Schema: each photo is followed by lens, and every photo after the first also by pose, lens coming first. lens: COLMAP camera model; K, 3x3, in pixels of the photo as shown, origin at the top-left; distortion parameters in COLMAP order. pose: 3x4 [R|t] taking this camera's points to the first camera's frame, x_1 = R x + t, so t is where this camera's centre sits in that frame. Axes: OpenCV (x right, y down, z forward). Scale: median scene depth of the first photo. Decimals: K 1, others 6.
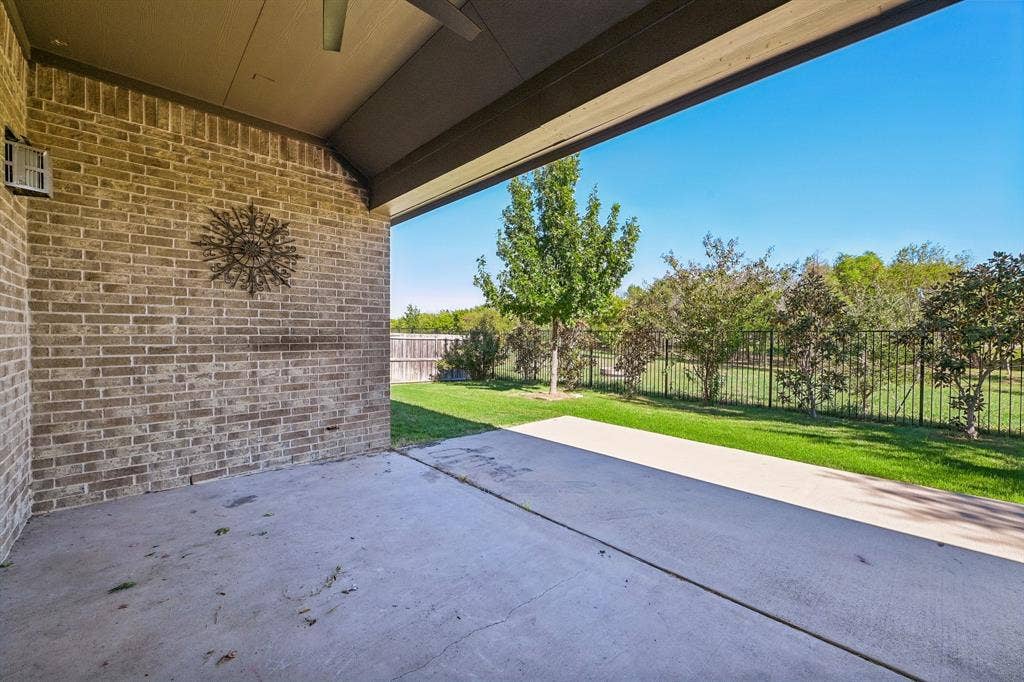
lens RADIAL K [[411.1, 0, 512.3], [0, 411.1, 340.5], [0, 0, 1]] dist [0.002598, -0.000497]
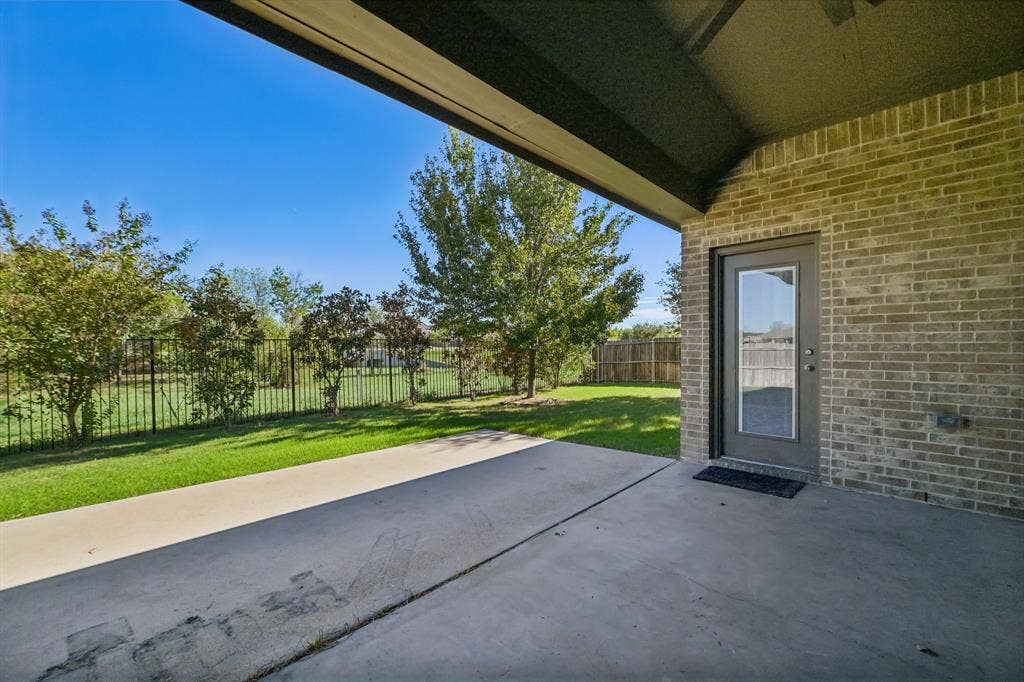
lens RADIAL K [[411.1, 0, 521.4], [0, 411.1, 349.3], [0, 0, 1]] dist [0.002598, -0.000497]
pose [[-0.064431, -0.015797, 0.997797, -0.571941], [0.015896, 0.999732, 0.016854, -0.011391], [-0.997796, 0.016947, -0.064163, 0.737224]]
